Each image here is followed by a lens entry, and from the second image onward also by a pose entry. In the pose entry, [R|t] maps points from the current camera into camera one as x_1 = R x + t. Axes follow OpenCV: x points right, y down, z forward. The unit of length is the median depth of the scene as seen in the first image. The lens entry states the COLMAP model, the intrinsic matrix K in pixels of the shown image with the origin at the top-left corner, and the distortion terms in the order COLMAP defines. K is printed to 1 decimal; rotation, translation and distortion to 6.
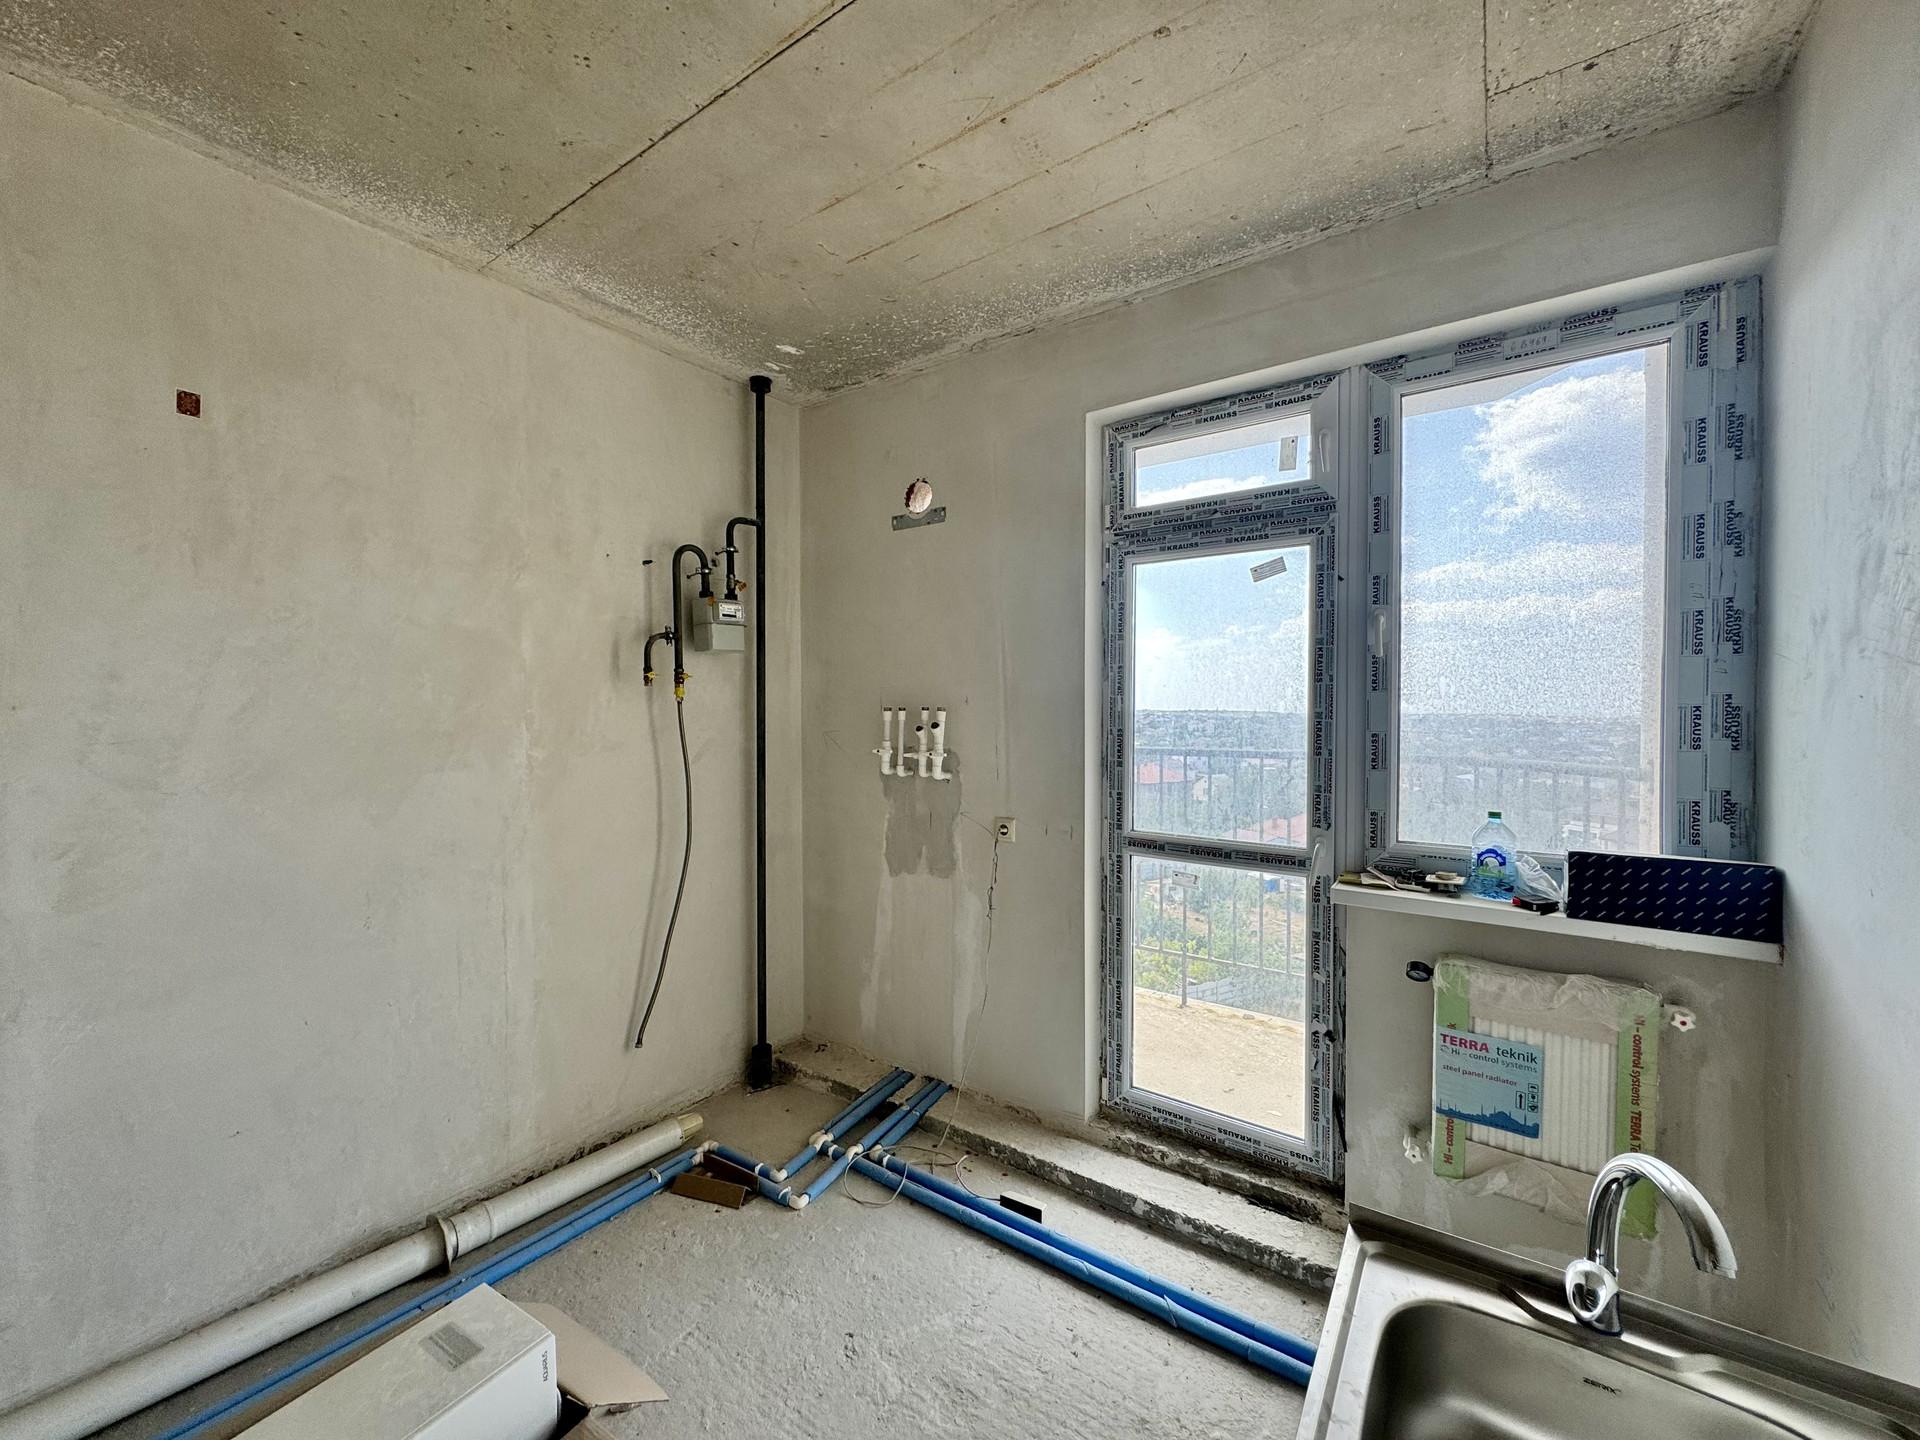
lens RADIAL K [[764.7, 0, 960.0], [0, 764.7, 720.0], [0, 0, 1]] dist [0.001569, -0.000305]
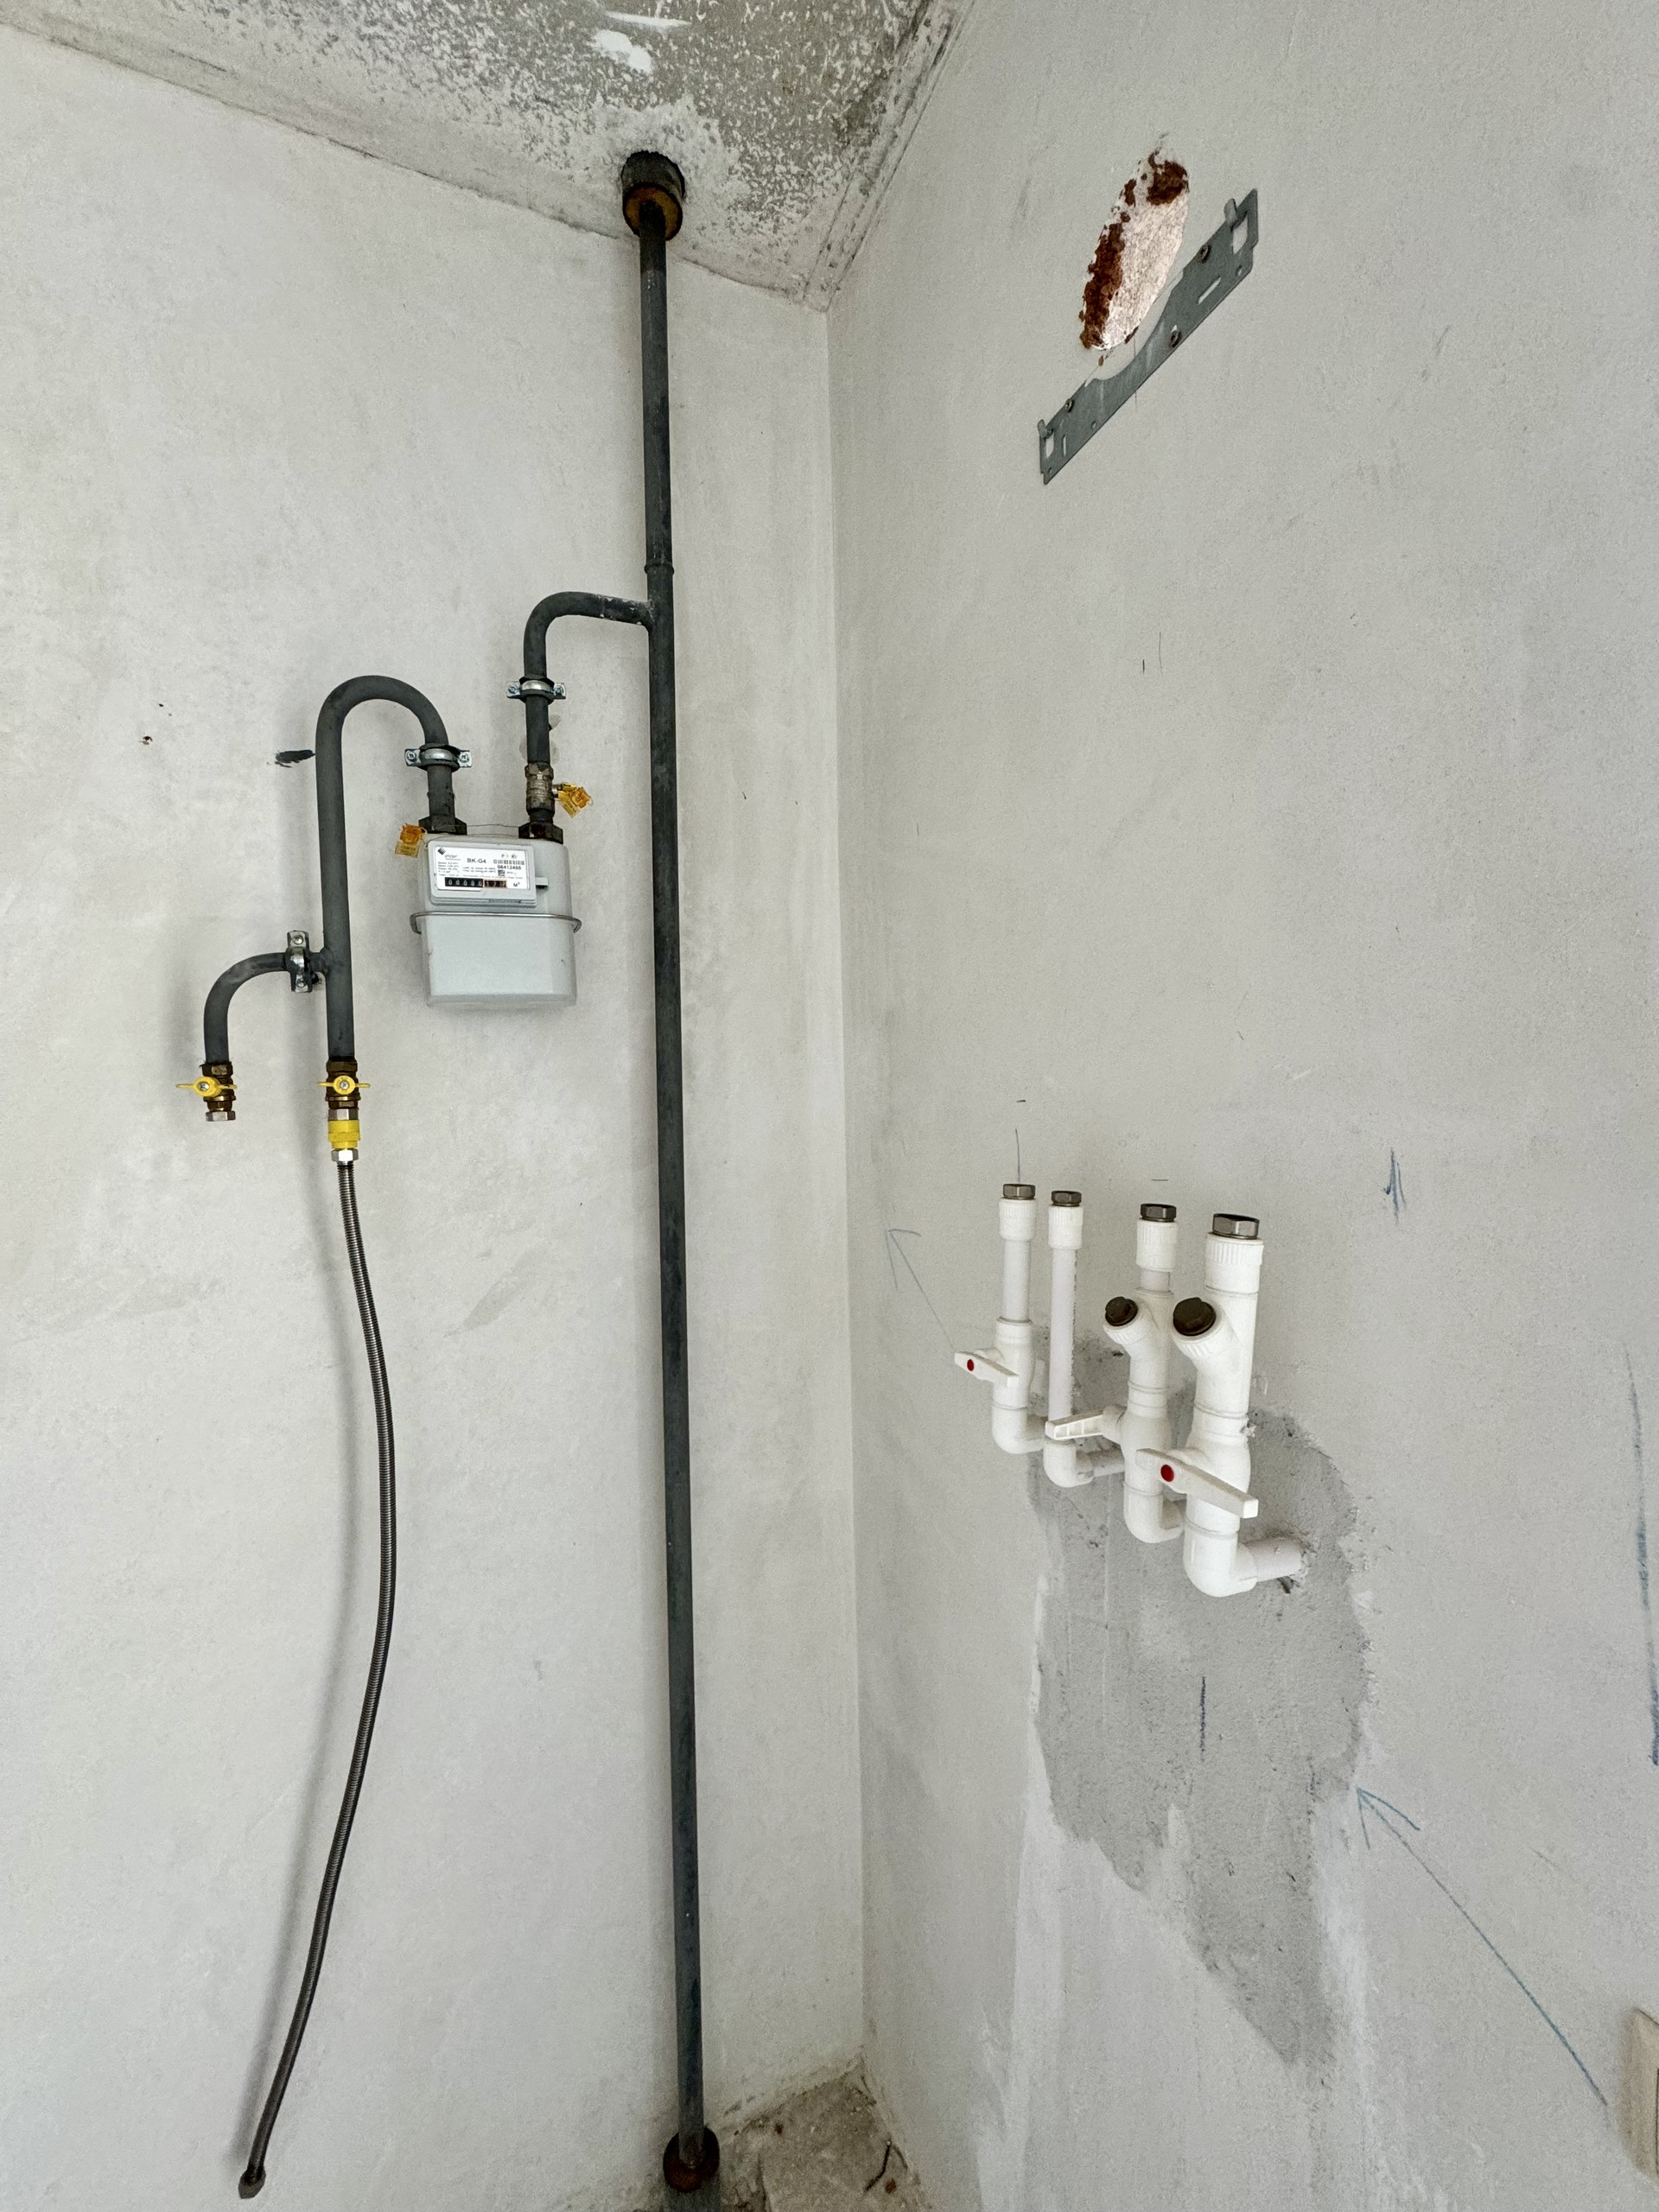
lens RADIAL K [[881.0, 0, 829.5], [0, 881.0, 1106.0], [0, 0, 1]] dist [0.001569, -0.000305]
pose [[0.849340, -0.006334, -0.527807, 0.006744], [0.006376, 0.999978, -0.001740, -0.054191], [0.527807, -0.001888, 0.849362, 0.922436]]
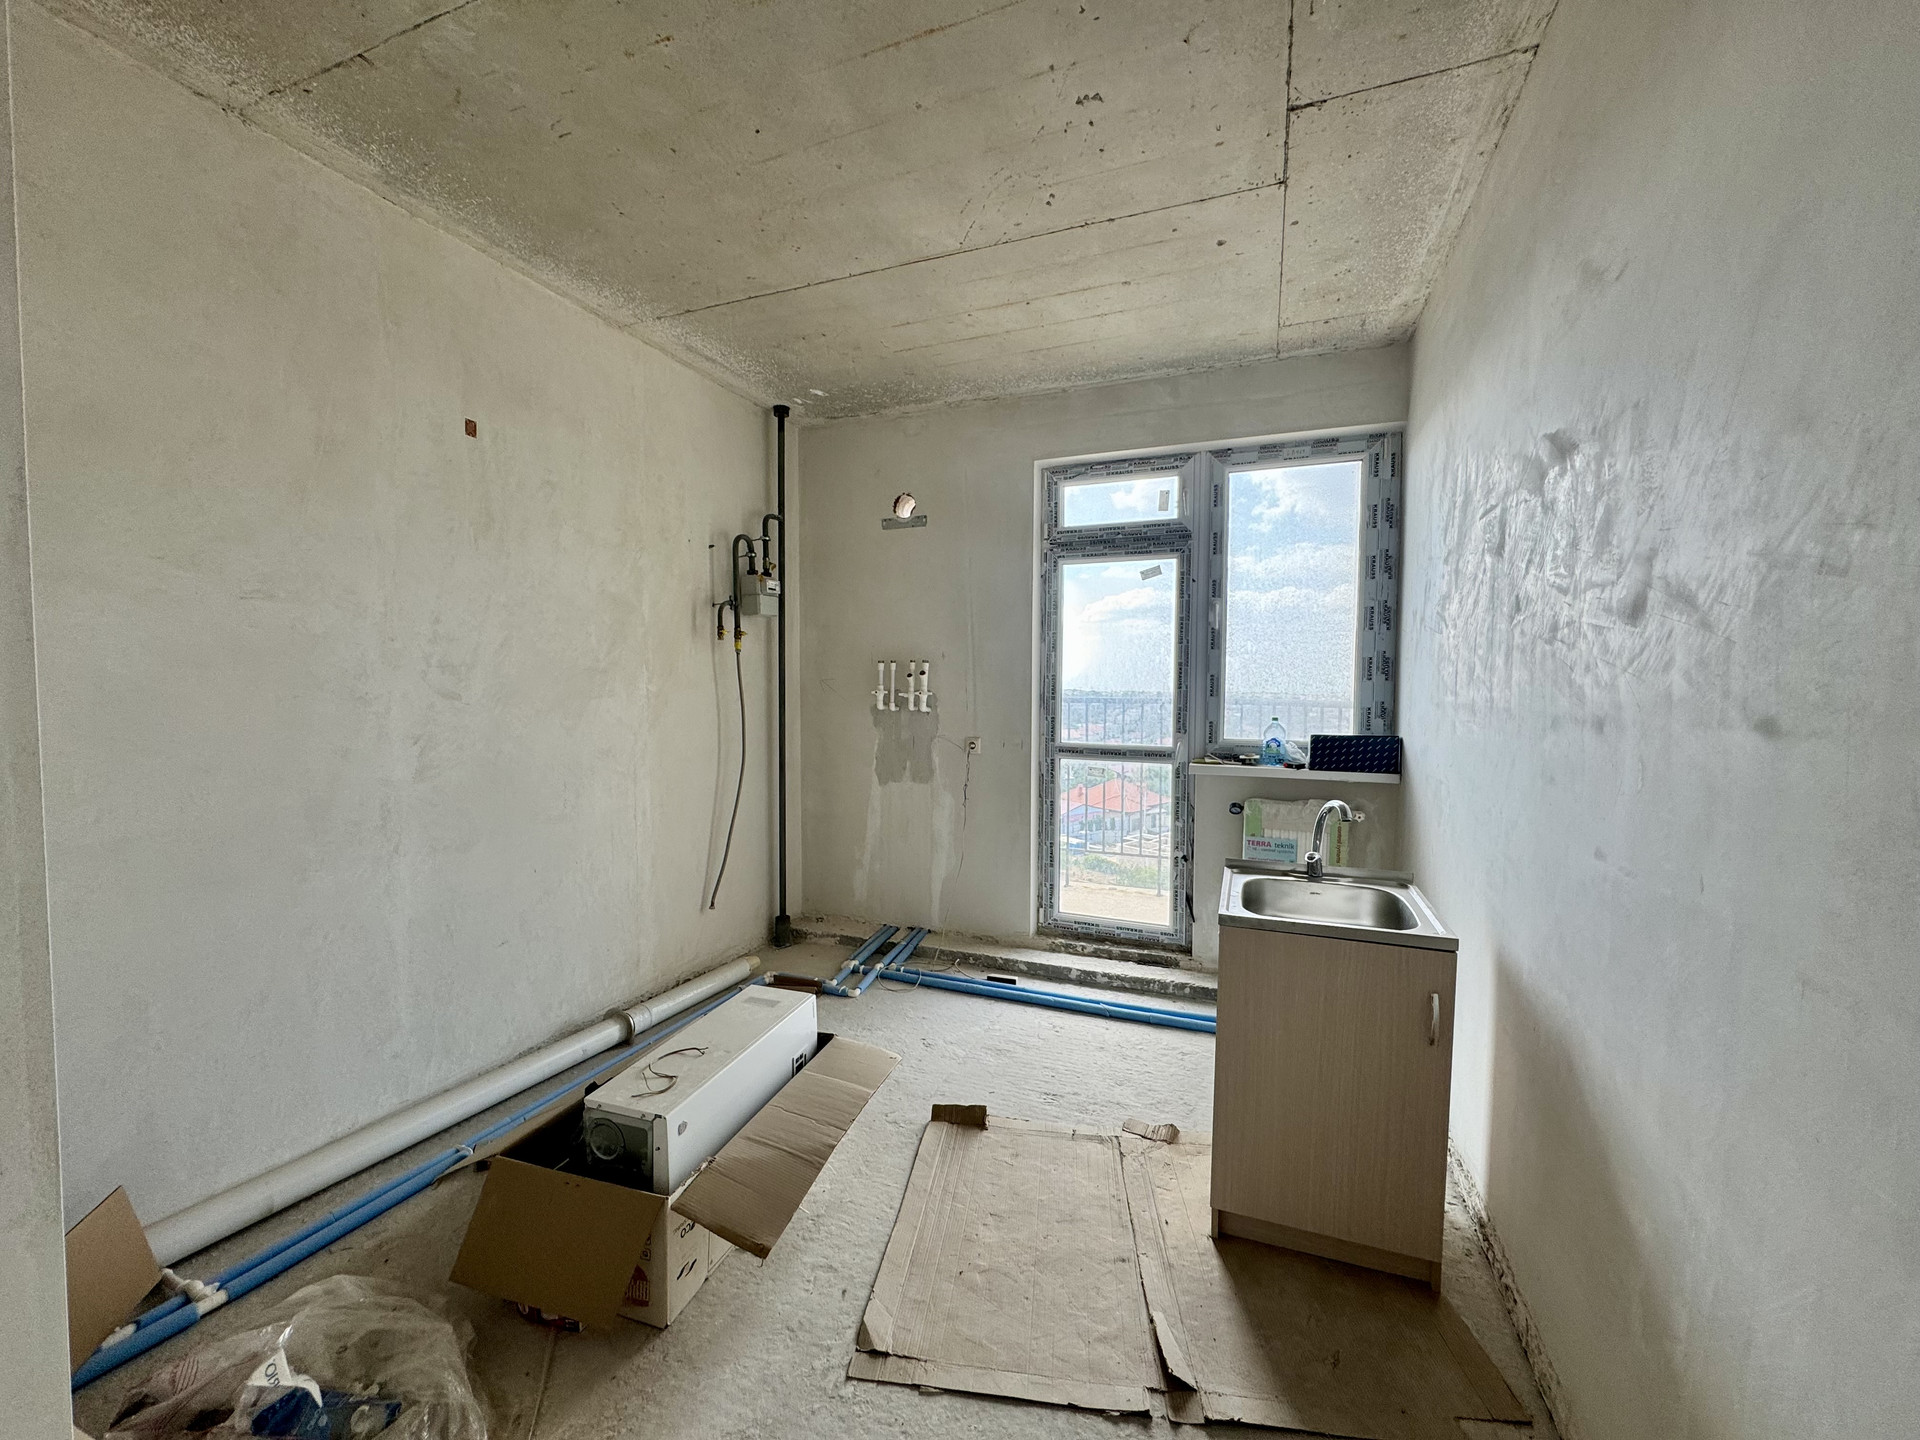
lens RADIAL K [[764.7, 0, 960.0], [0, 764.7, 720.0], [0, 0, 1]] dist [0.001569, -0.000305]
pose [[0.972283, -0.005041, 0.233754, -0.351952], [-0.002061, 0.999544, 0.030128, 0.061382], [-0.233799, -0.029775, 0.971829, -0.456224]]
